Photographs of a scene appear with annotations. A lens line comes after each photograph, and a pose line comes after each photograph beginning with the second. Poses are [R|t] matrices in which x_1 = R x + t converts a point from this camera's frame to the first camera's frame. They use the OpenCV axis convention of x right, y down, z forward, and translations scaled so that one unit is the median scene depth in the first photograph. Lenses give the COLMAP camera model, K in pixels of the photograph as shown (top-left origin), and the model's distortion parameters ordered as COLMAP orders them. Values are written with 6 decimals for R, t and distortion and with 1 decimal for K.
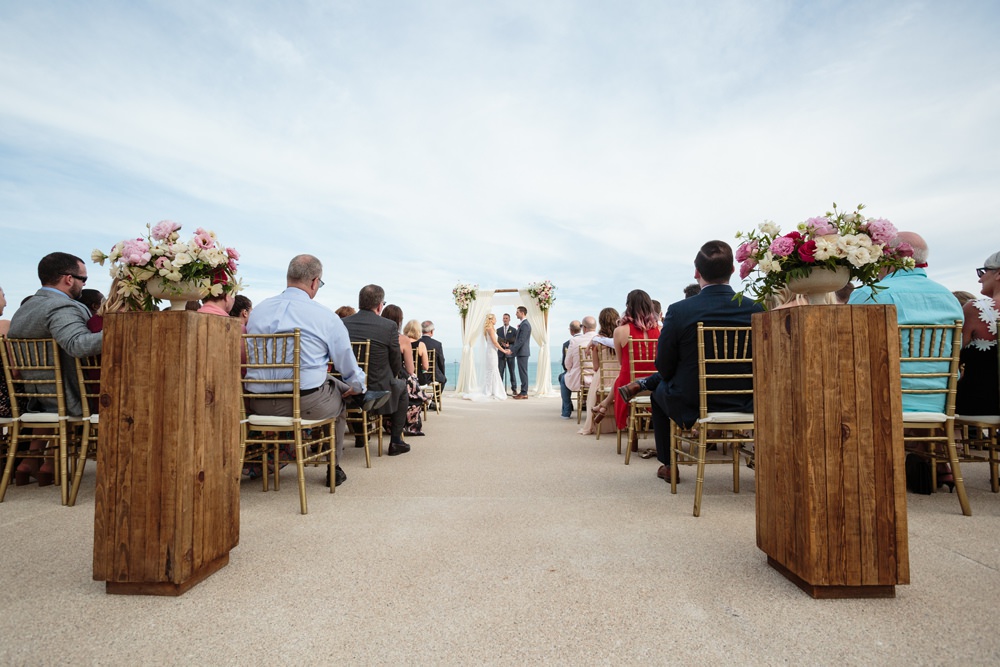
lens RADIAL K [[465.1, 0, 494.0], [0, 465.1, 337.7], [0, 0, 1]] dist [-0.021924, 0.001216]
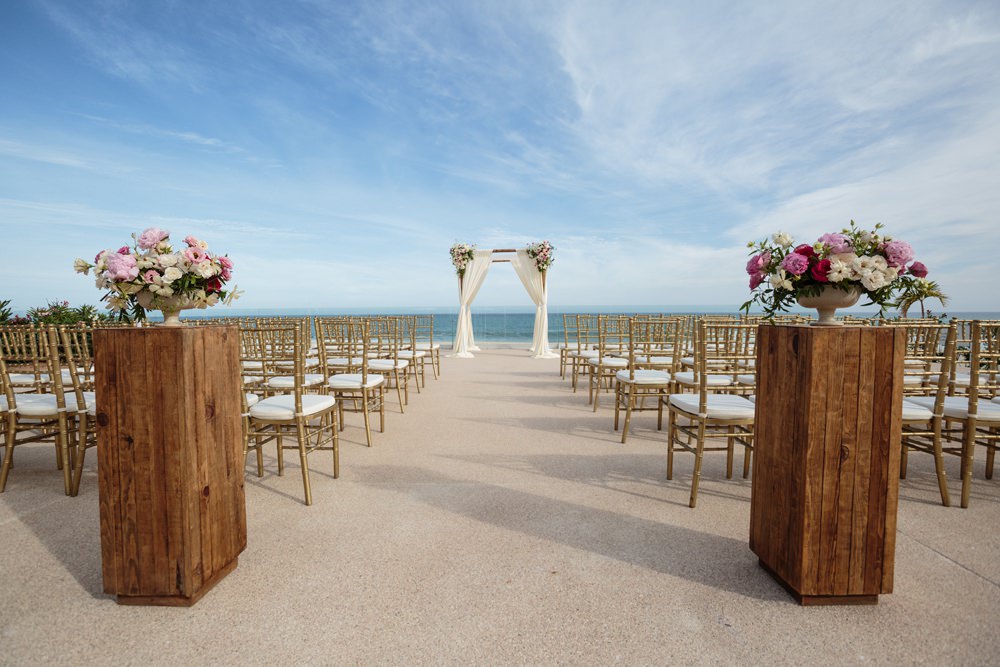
lens RADIAL K [[462.5, 0, 500.0], [0, 462.5, 333.5], [0, 0, 1]] dist [-0.018990, 0.000513]
pose [[0.999714, 0.005813, 0.023218, -0.024239], [-0.008186, 0.994599, 0.103466, -0.154025], [-0.022491, -0.103626, 0.994362, 0.033435]]
